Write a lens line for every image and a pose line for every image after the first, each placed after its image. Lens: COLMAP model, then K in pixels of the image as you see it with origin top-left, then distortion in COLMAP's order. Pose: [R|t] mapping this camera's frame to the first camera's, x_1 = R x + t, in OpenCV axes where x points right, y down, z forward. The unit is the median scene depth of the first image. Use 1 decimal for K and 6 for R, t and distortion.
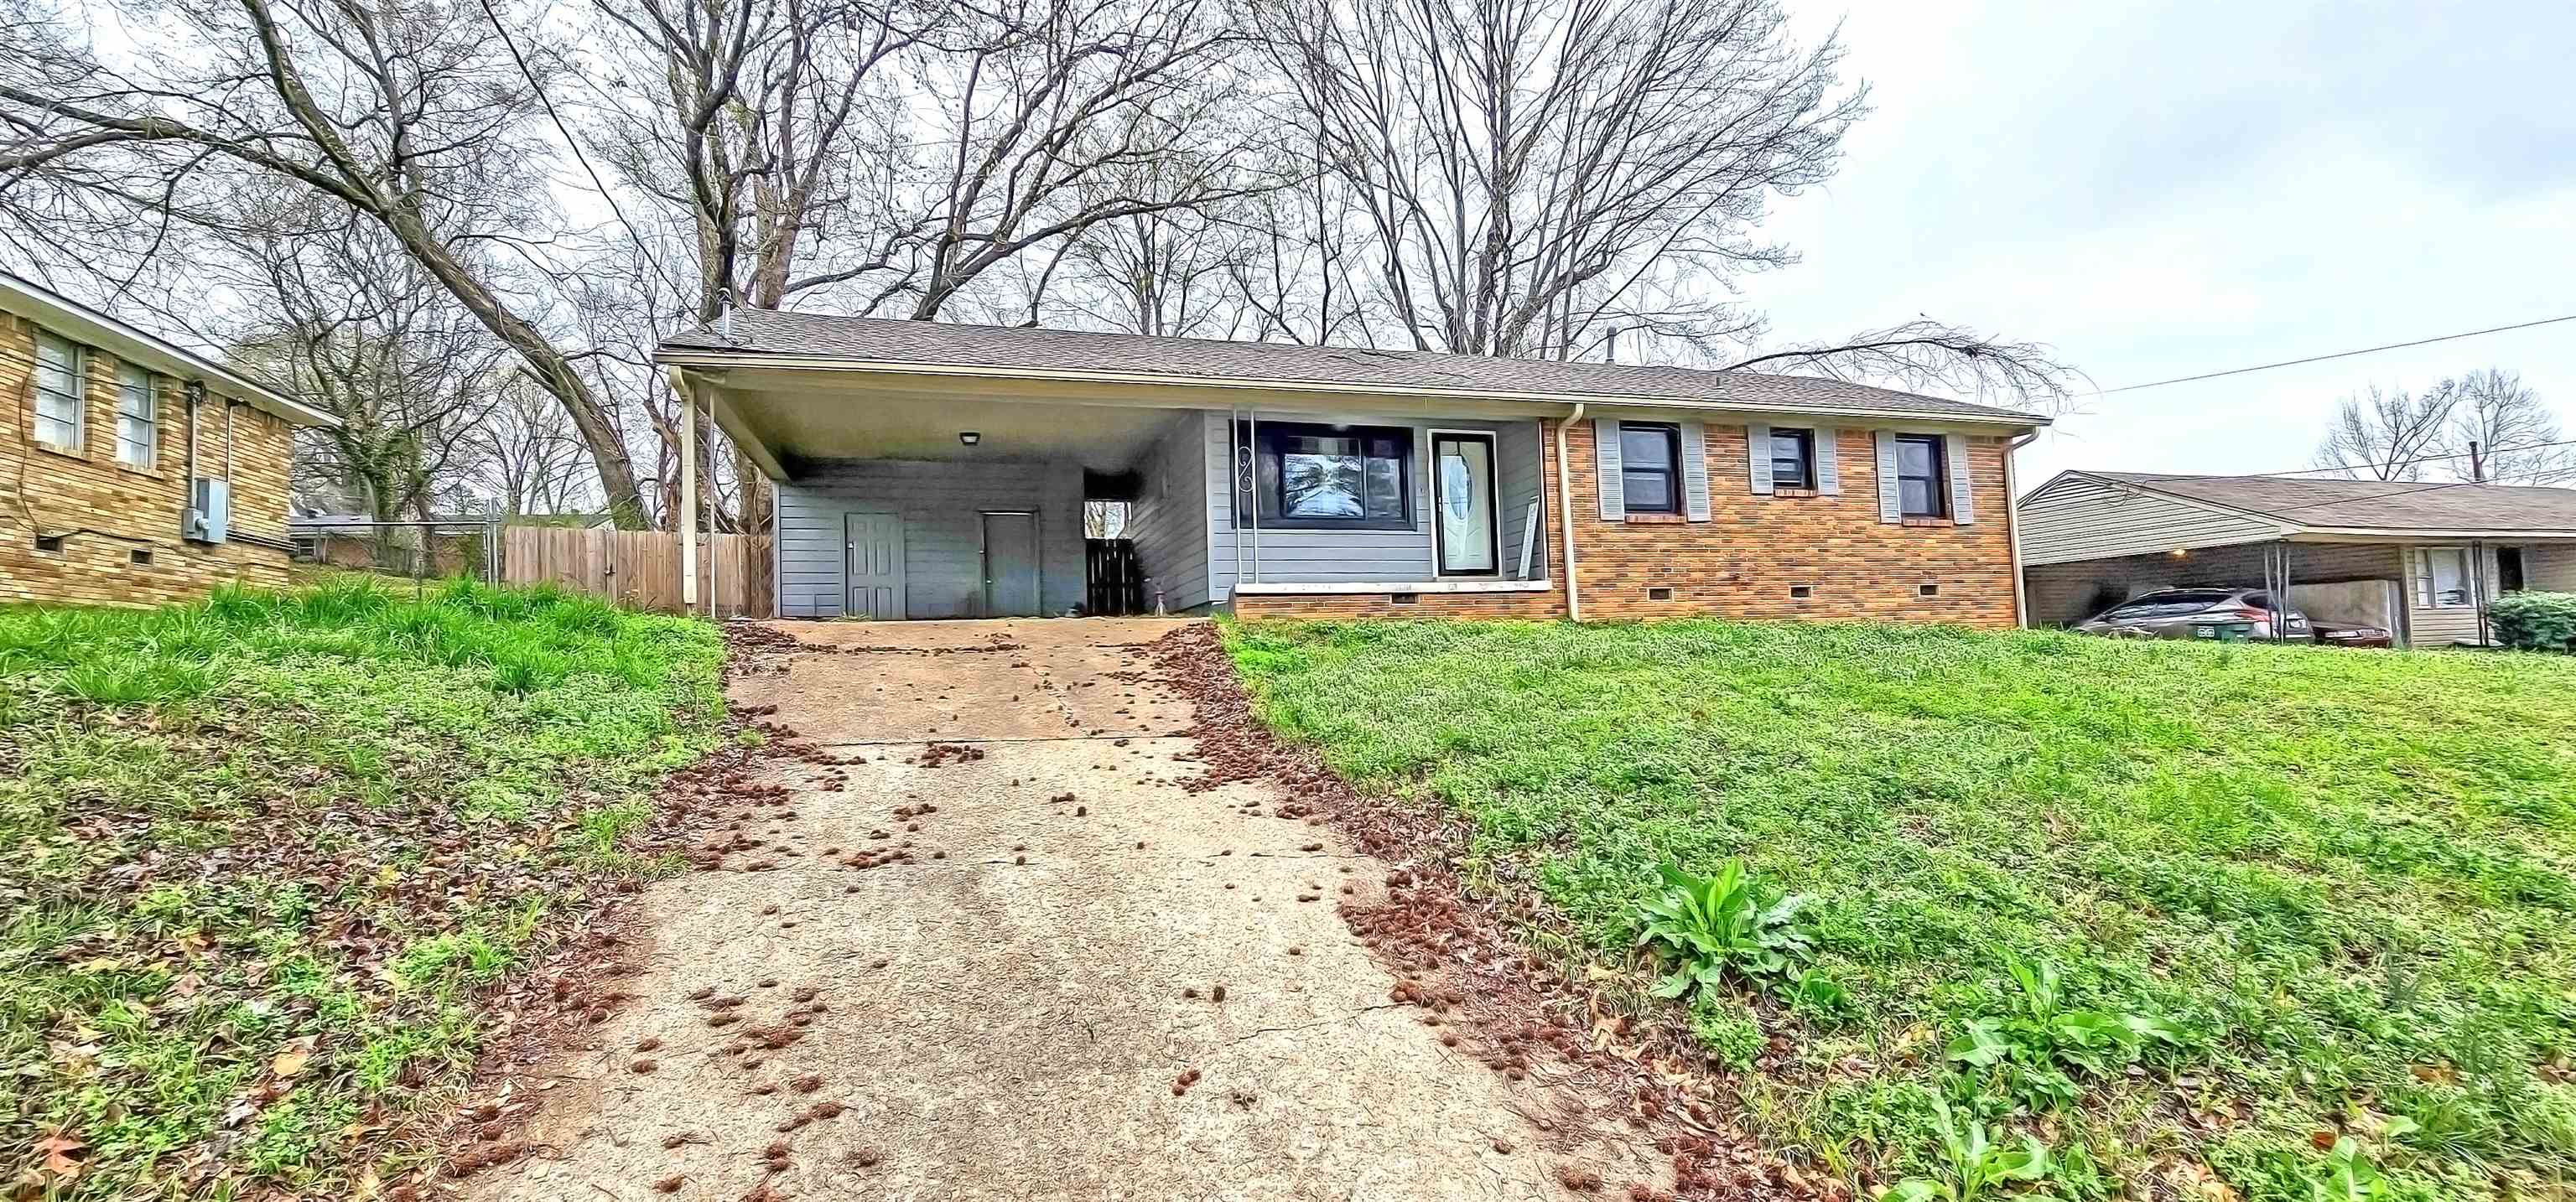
lens RADIAL K [[1043.4, 0, 1295.9], [0, 1043.4, 602.7], [0, 0, 1]] dist [-0.006076, 0.000087]
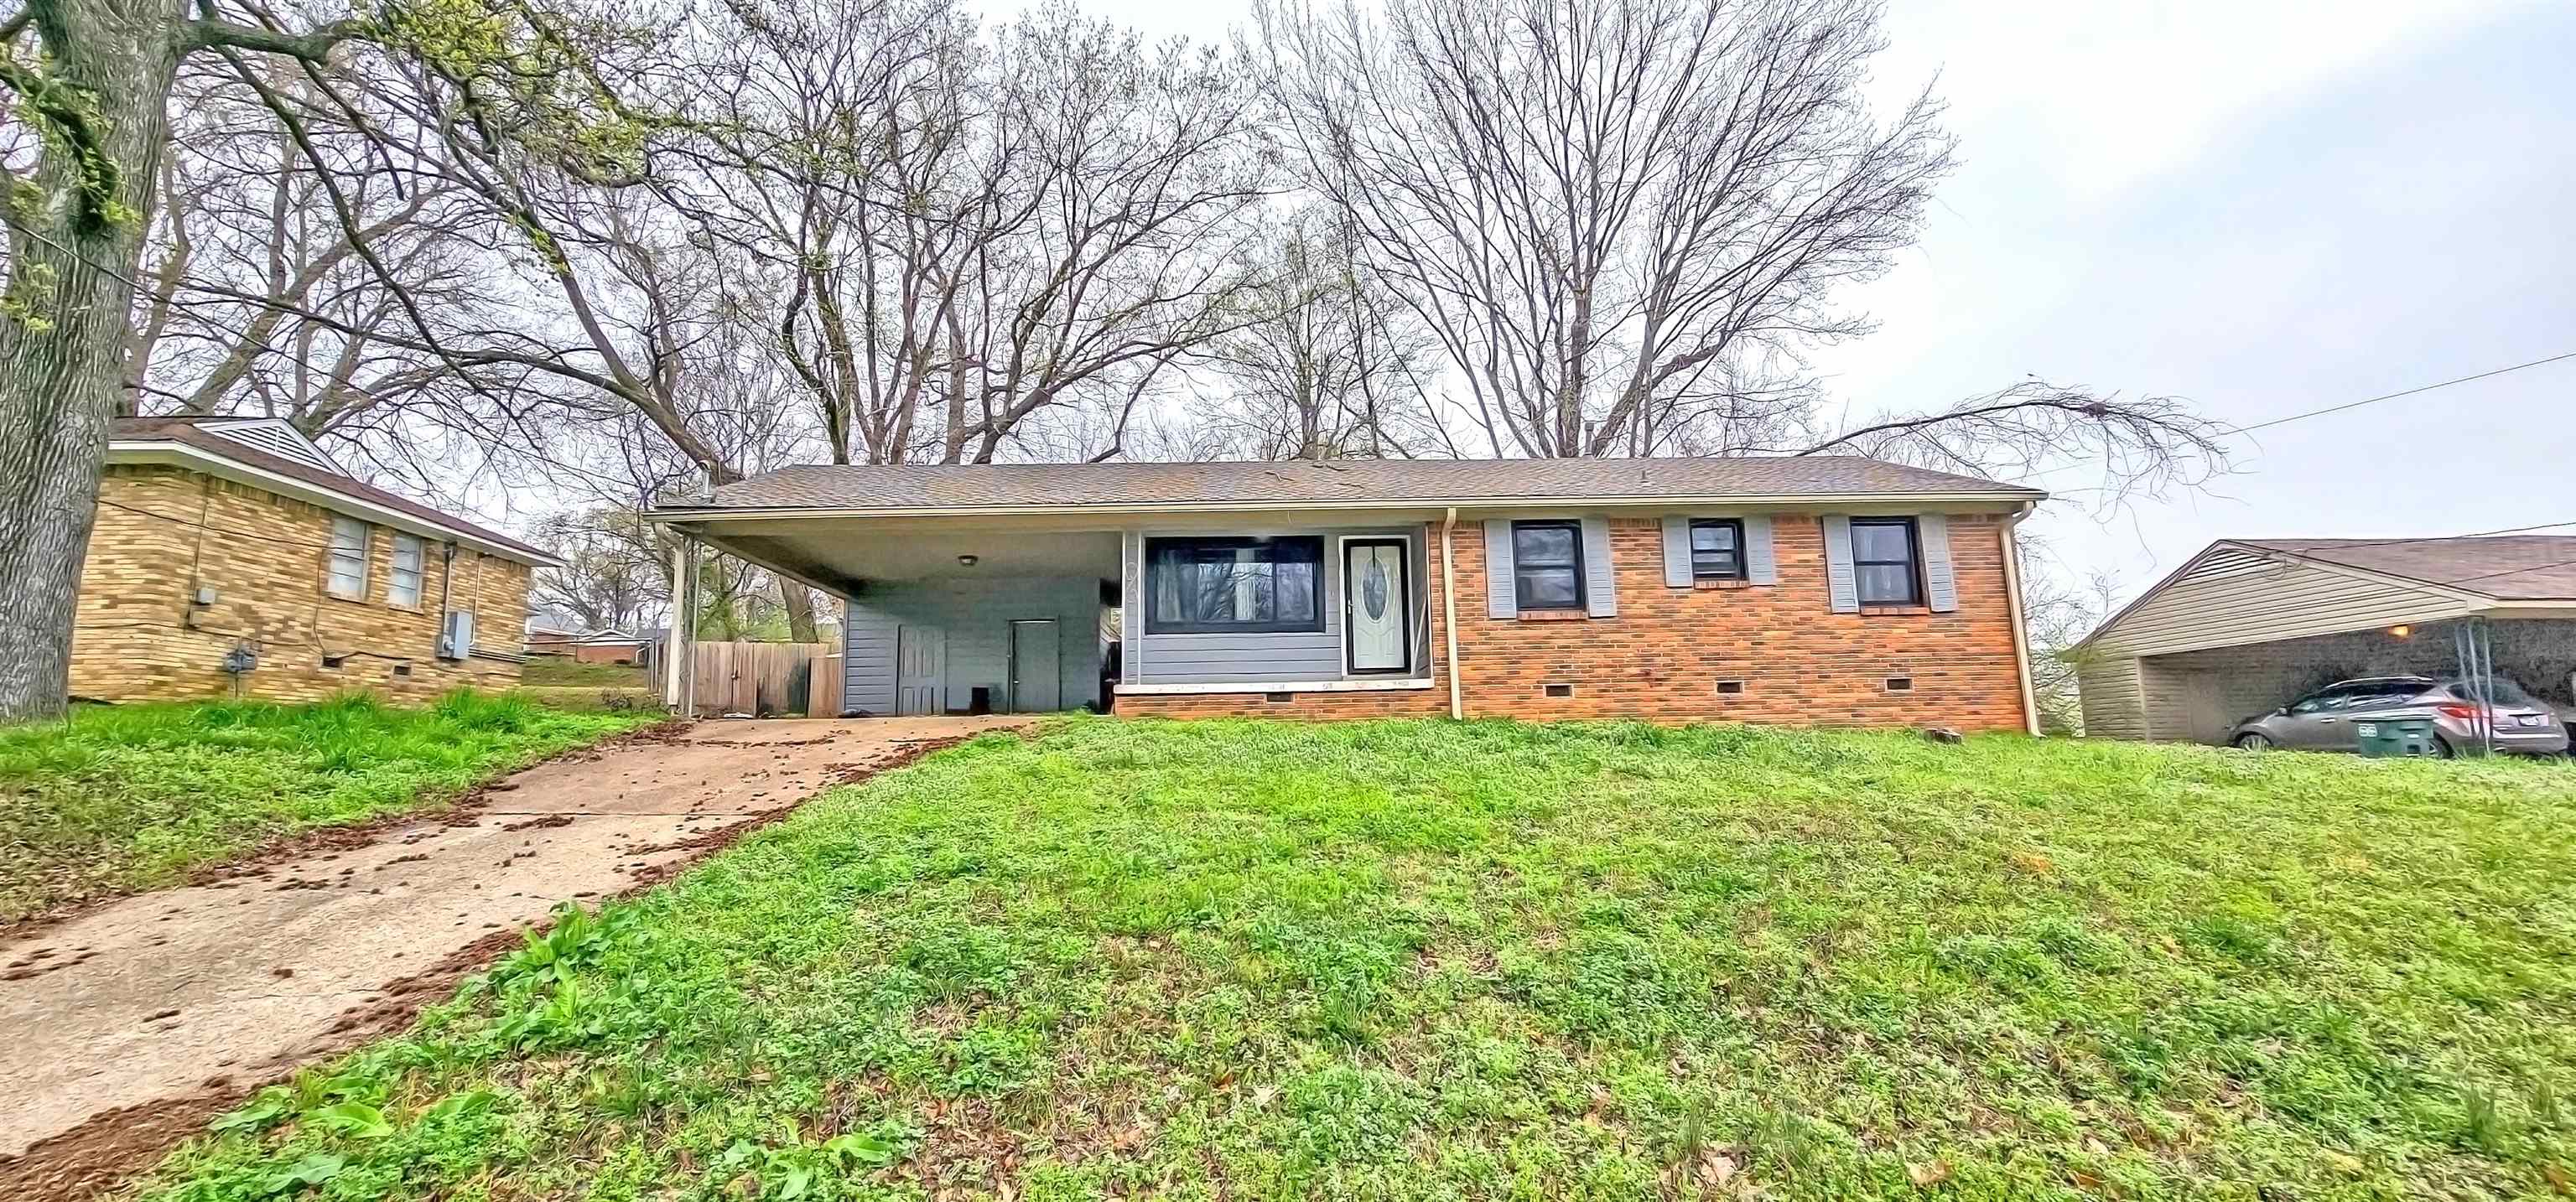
lens RADIAL K [[1043.4, 0, 1295.9], [0, 1043.4, 602.7], [0, 0, 1]] dist [-0.006076, 0.000087]
pose [[0.965188, -0.027787, -0.260077, 0.355186], [0.004748, 0.996038, -0.088798, -0.004898], [0.261514, 0.084472, 0.961496, -0.028040]]
